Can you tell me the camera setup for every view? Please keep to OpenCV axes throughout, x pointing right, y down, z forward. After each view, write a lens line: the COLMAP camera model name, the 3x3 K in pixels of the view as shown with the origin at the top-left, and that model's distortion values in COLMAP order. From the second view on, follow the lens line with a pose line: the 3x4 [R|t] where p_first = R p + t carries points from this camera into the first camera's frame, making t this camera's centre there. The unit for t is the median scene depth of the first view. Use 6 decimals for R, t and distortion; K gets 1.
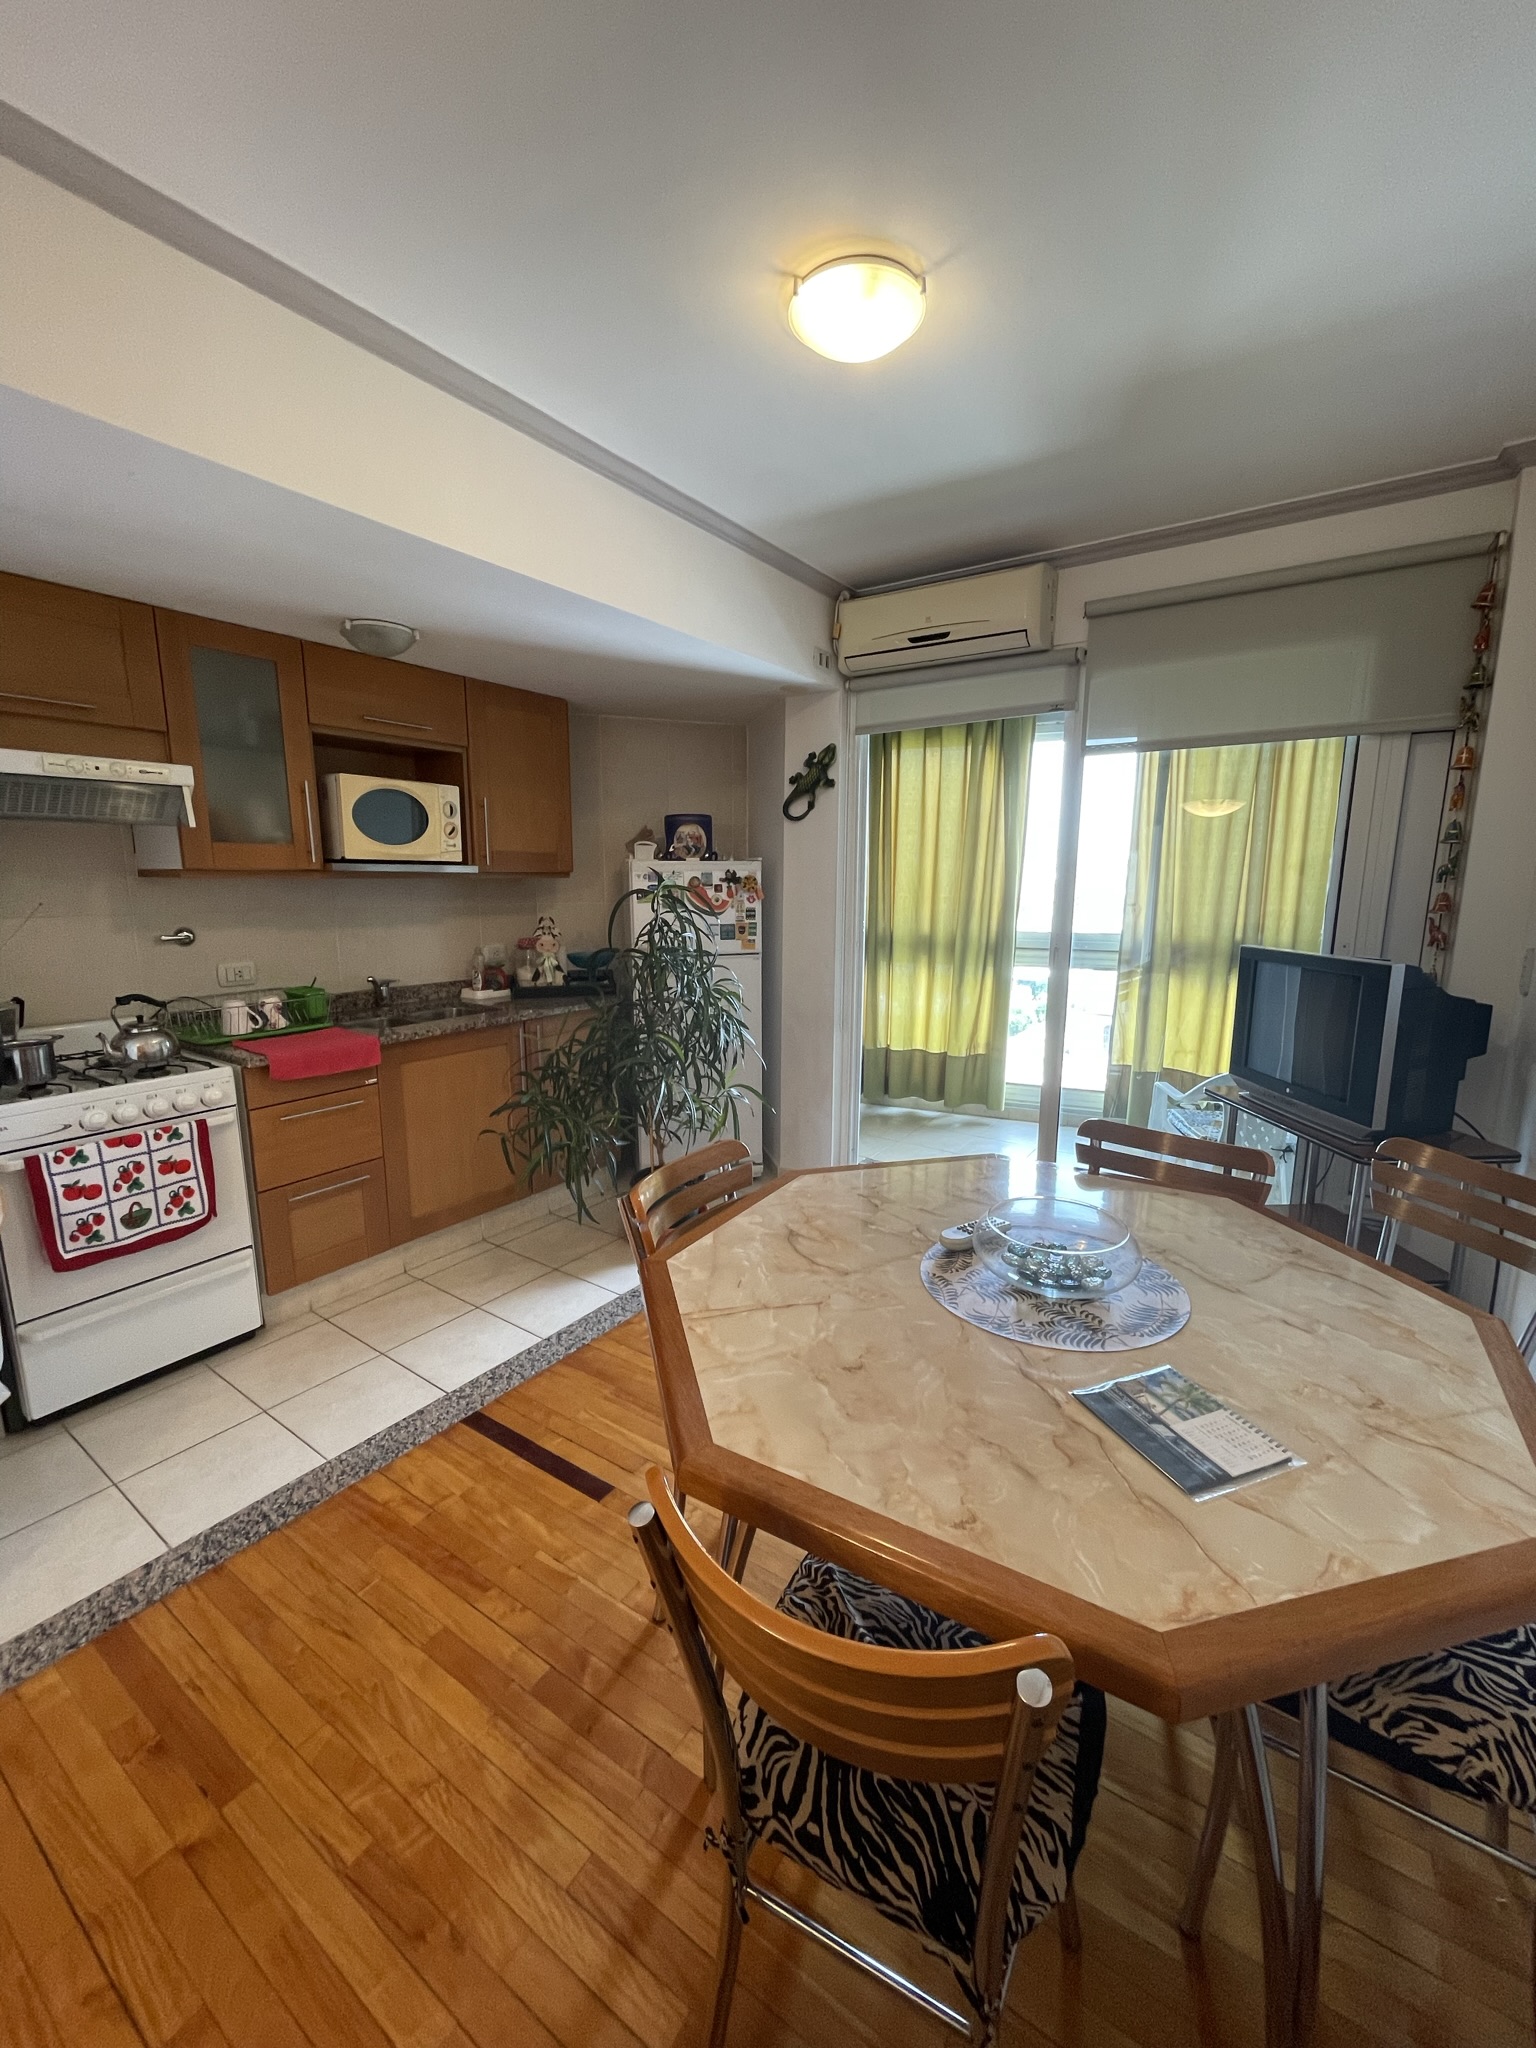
lens RADIAL K [[823.6, 0, 768.0], [0, 823.6, 1024.0], [0, 0, 1]] dist [-0.004290, 0.000096]
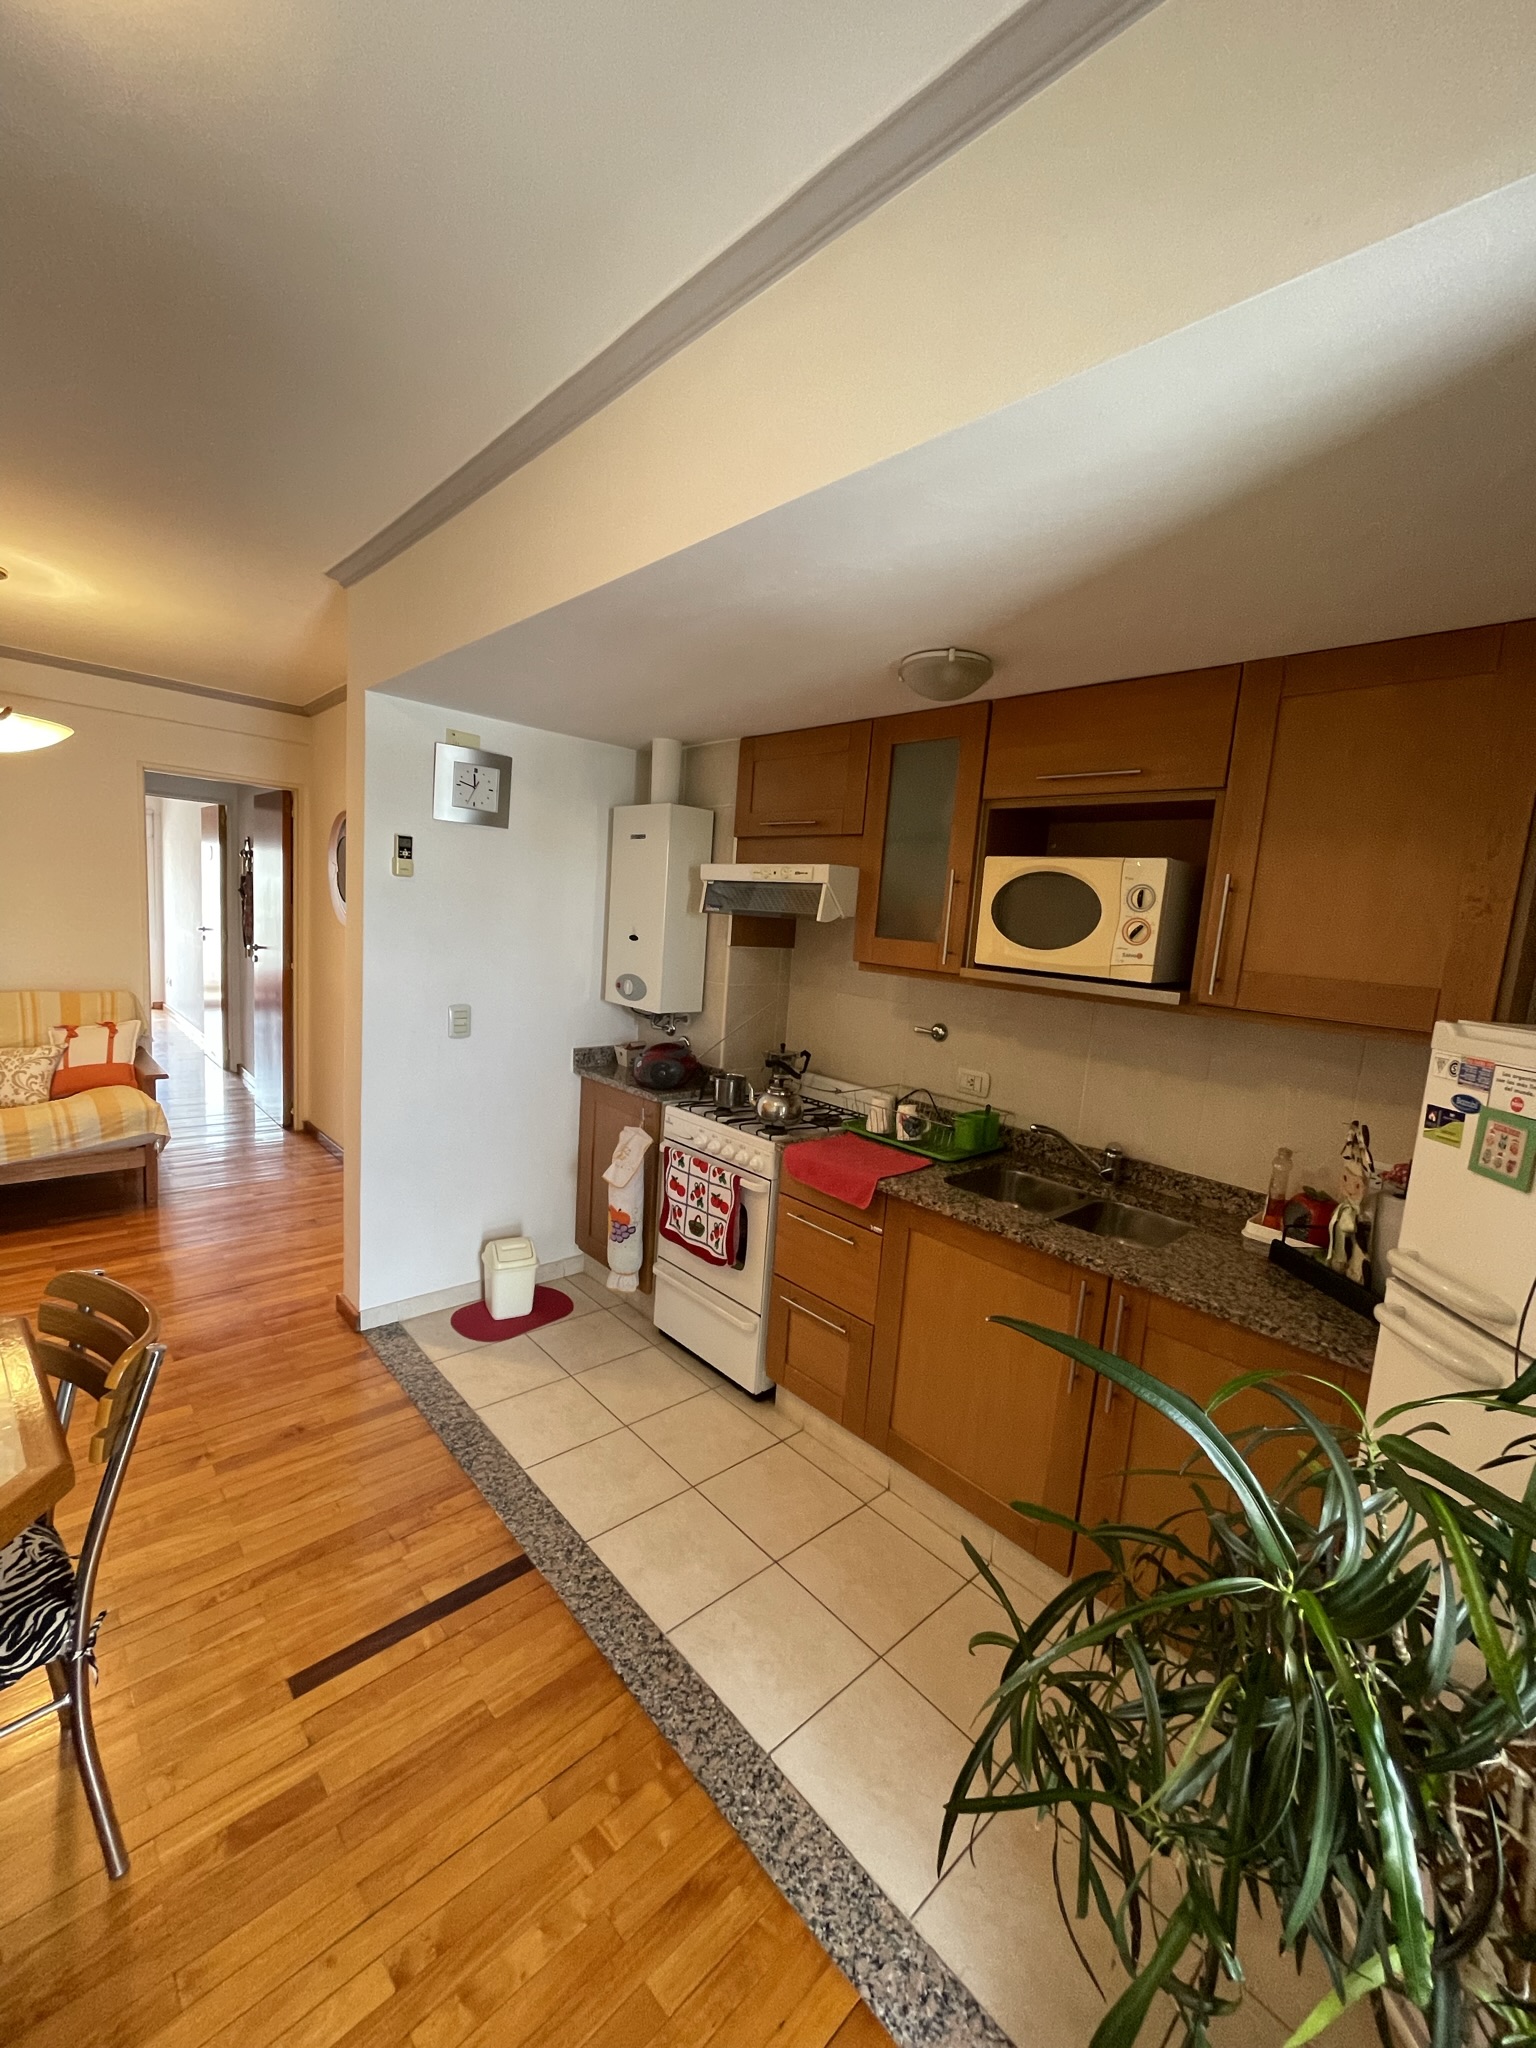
lens RADIAL K [[823.6, 0, 768.0], [0, 823.6, 1024.0], [0, 0, 1]] dist [-0.004290, 0.000096]
pose [[-0.211816, 0.109056, -0.971206, 0.367497], [-0.248347, 0.955128, 0.161414, -0.273977], [0.945229, 0.275386, -0.175227, 1.187559]]
